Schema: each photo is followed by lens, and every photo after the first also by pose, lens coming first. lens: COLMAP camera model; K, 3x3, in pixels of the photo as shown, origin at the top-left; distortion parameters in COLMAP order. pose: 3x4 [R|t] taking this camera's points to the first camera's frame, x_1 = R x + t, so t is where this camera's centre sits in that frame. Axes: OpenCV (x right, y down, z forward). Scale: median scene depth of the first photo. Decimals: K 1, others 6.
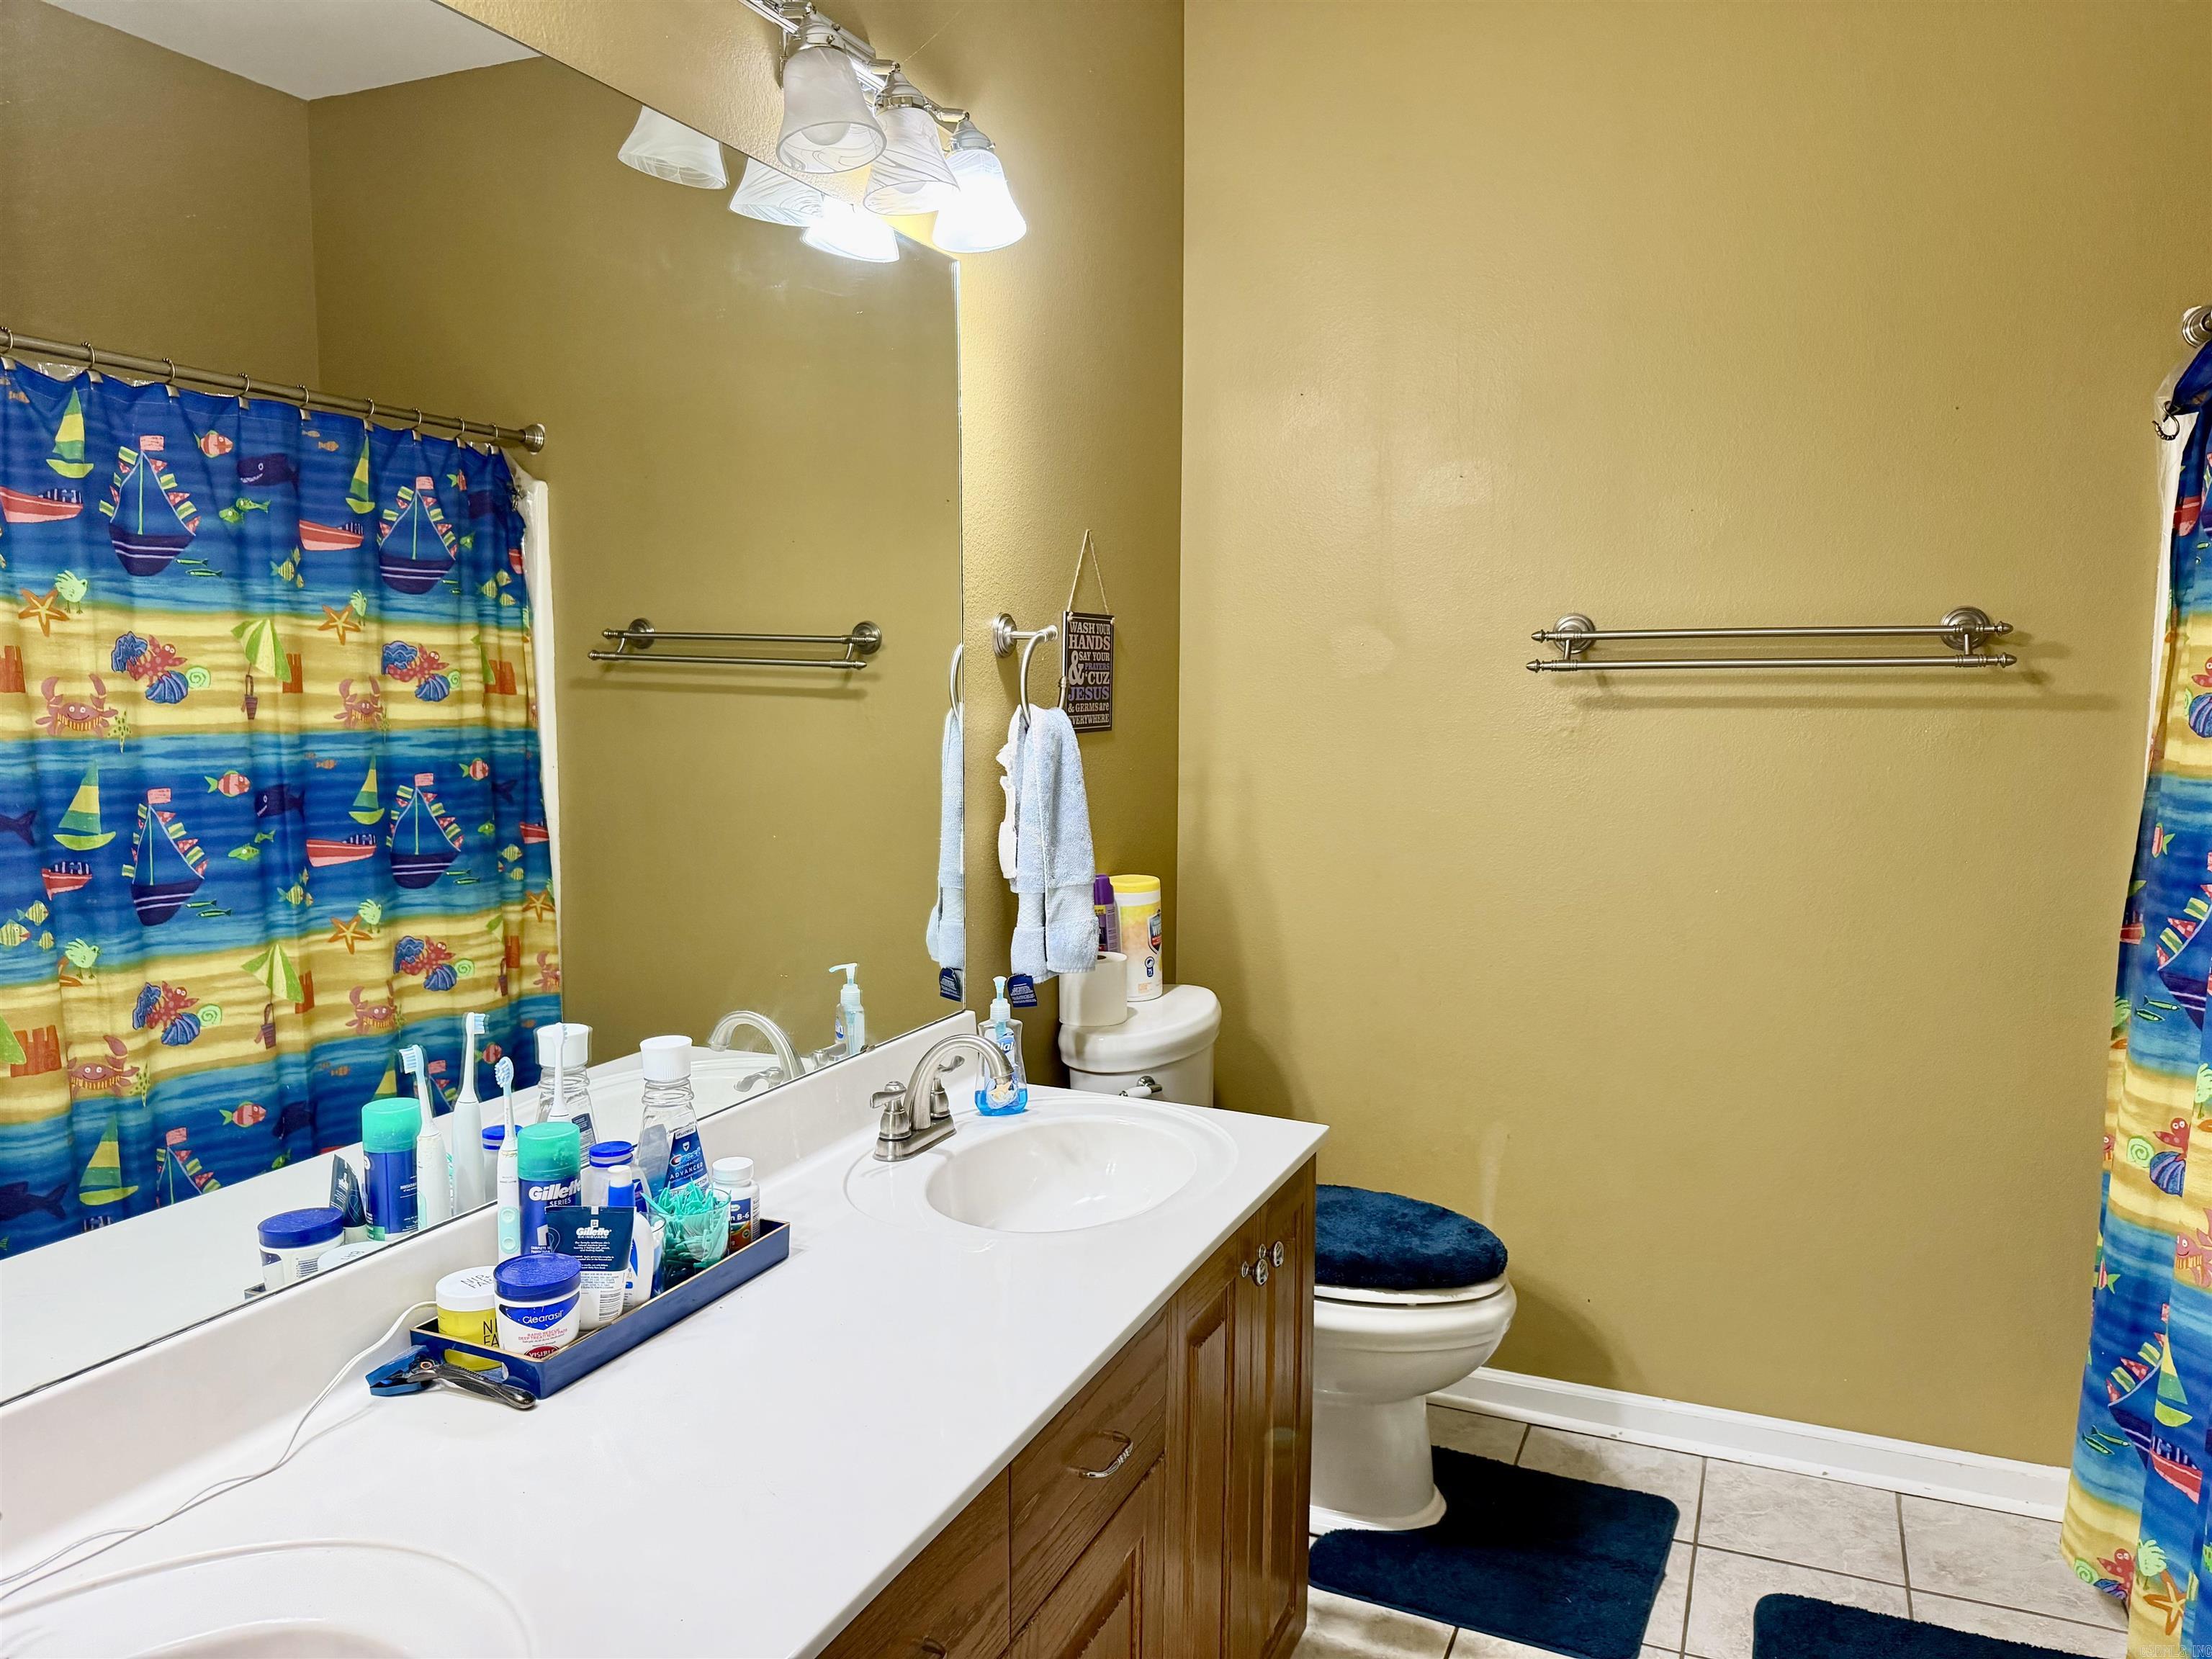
lens RADIAL K [[1554.1, 0, 1111.8], [0, 1554.1, 837.9], [0, 0, 1]] dist [0.065595, -0.076130]
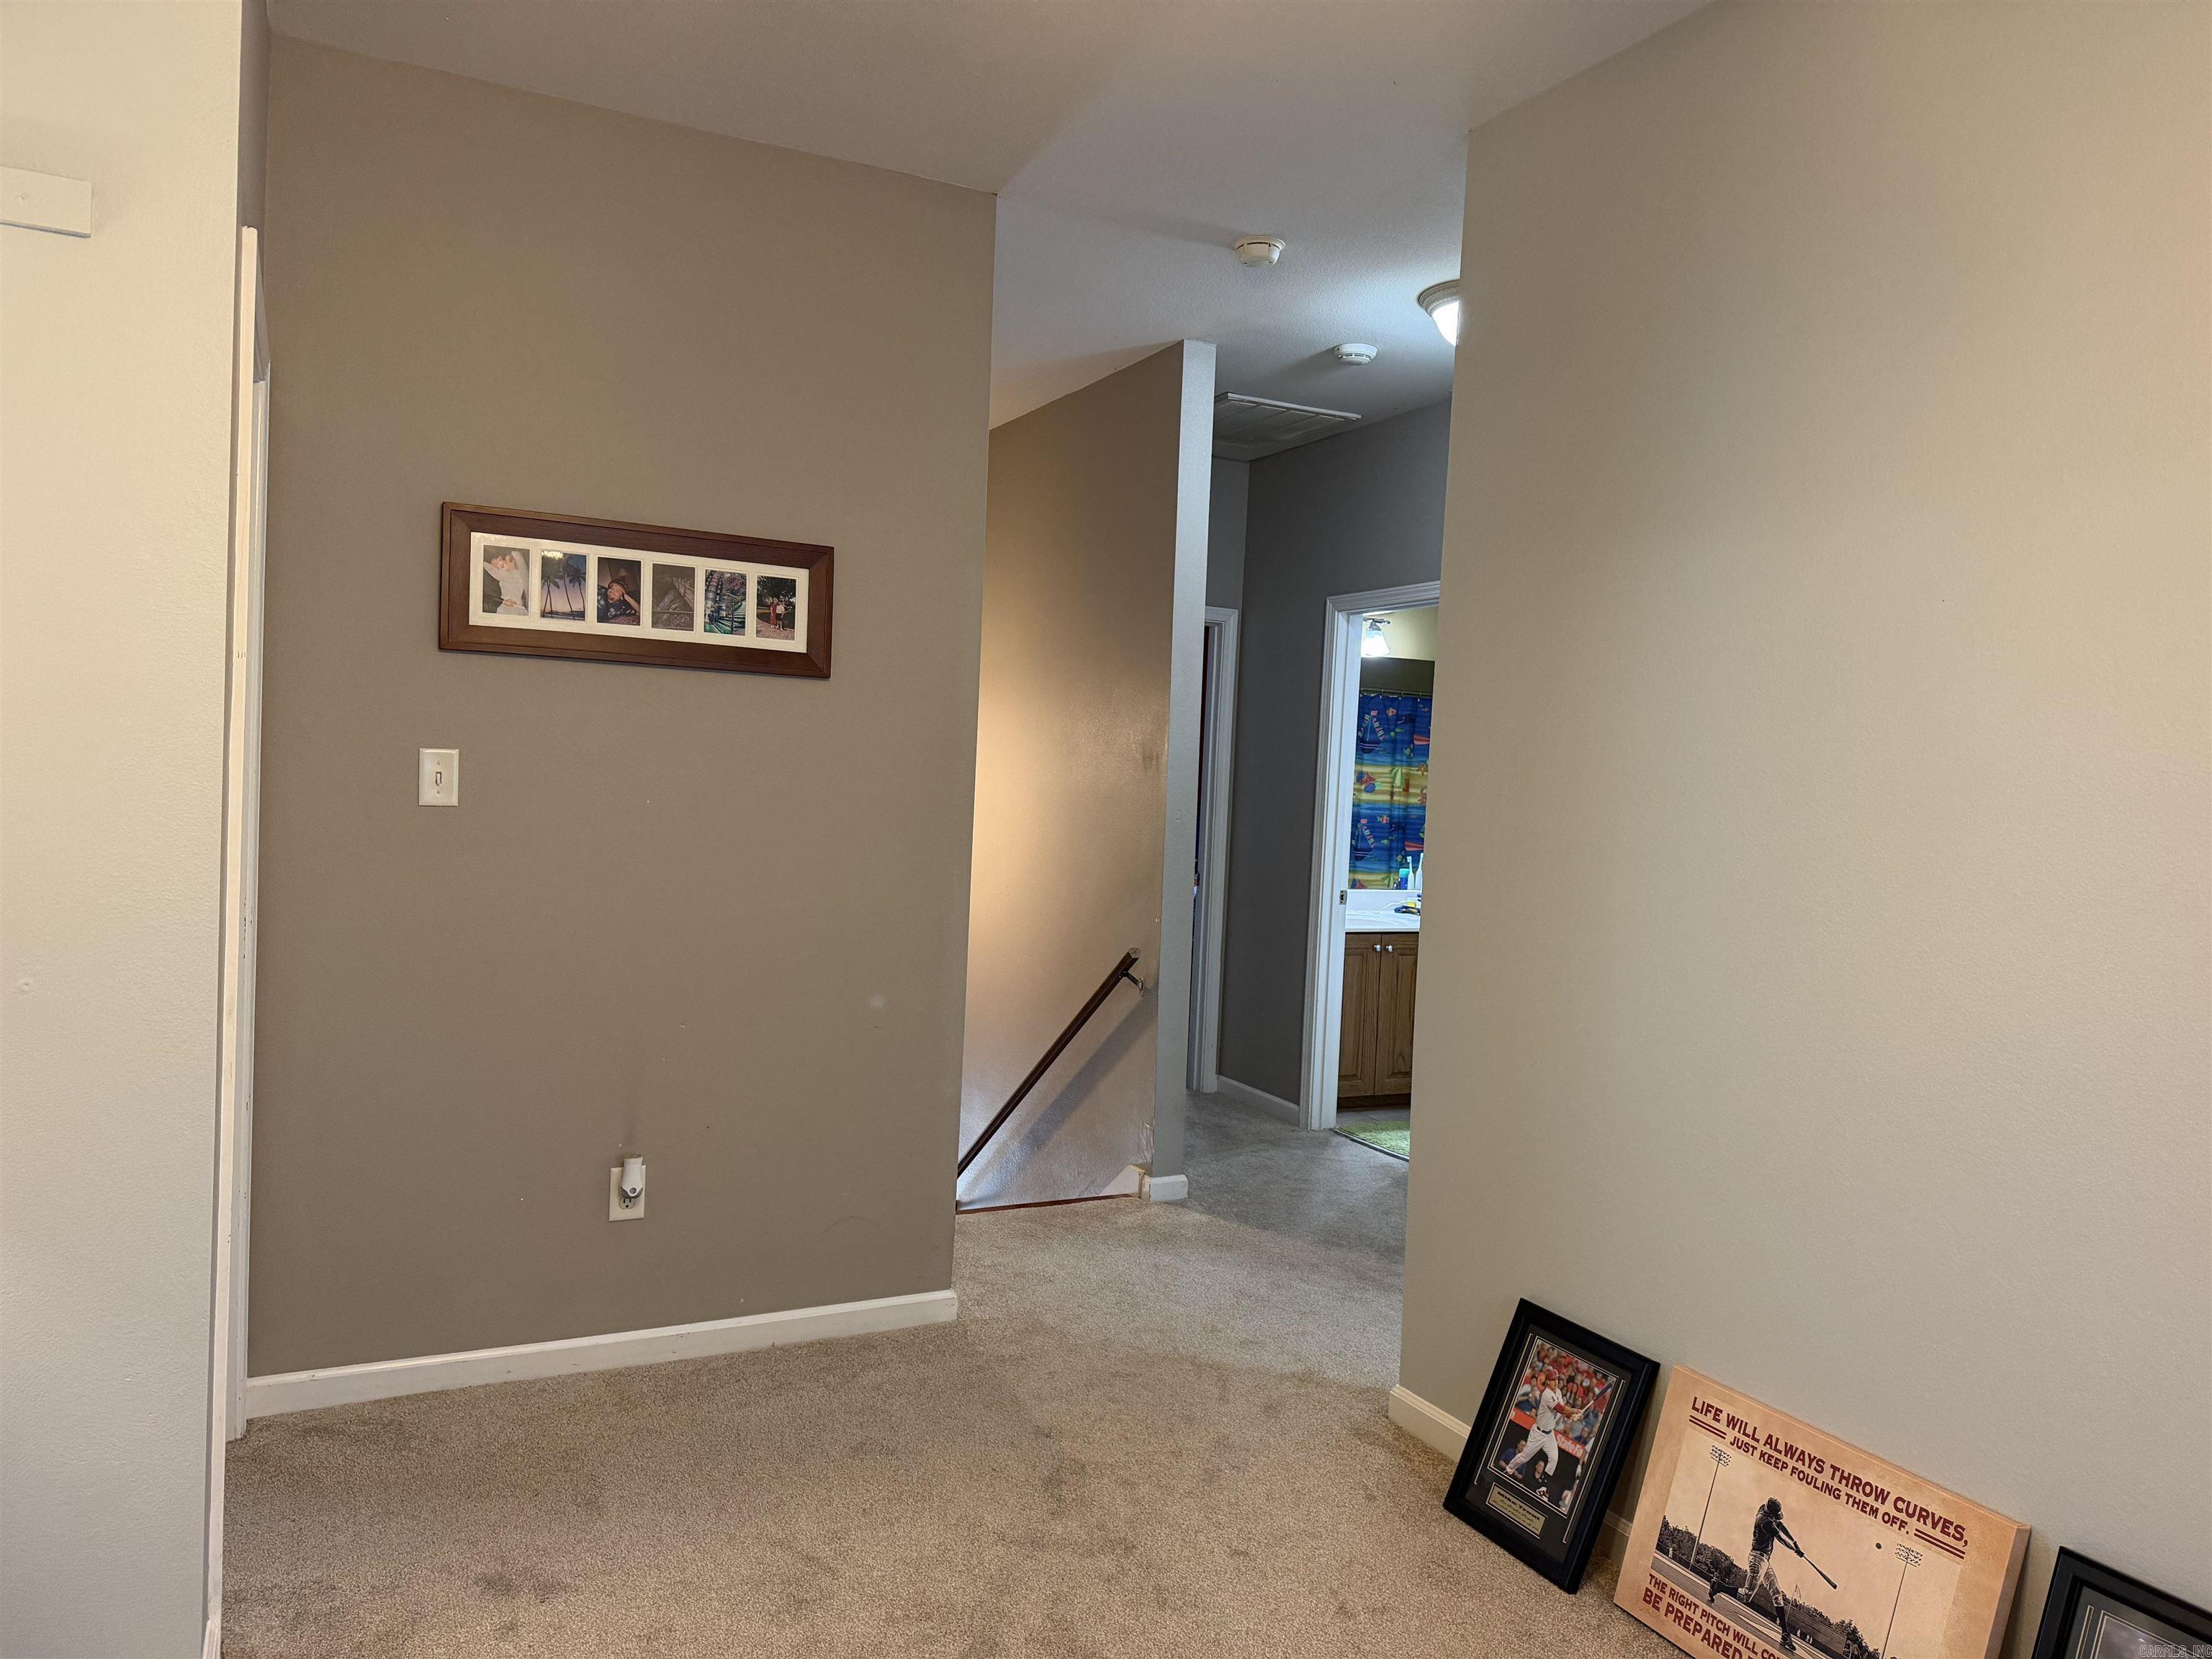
lens RADIAL K [[1554.1, 0, 1111.8], [0, 1554.1, 837.9], [0, 0, 1]] dist [0.065595, -0.076130]
pose [[0.769676, 0.057018, -0.635883, 0.992223], [-0.112839, 0.992473, -0.047588, 0.210540], [0.628383, 0.108379, 0.770317, -1.716126]]
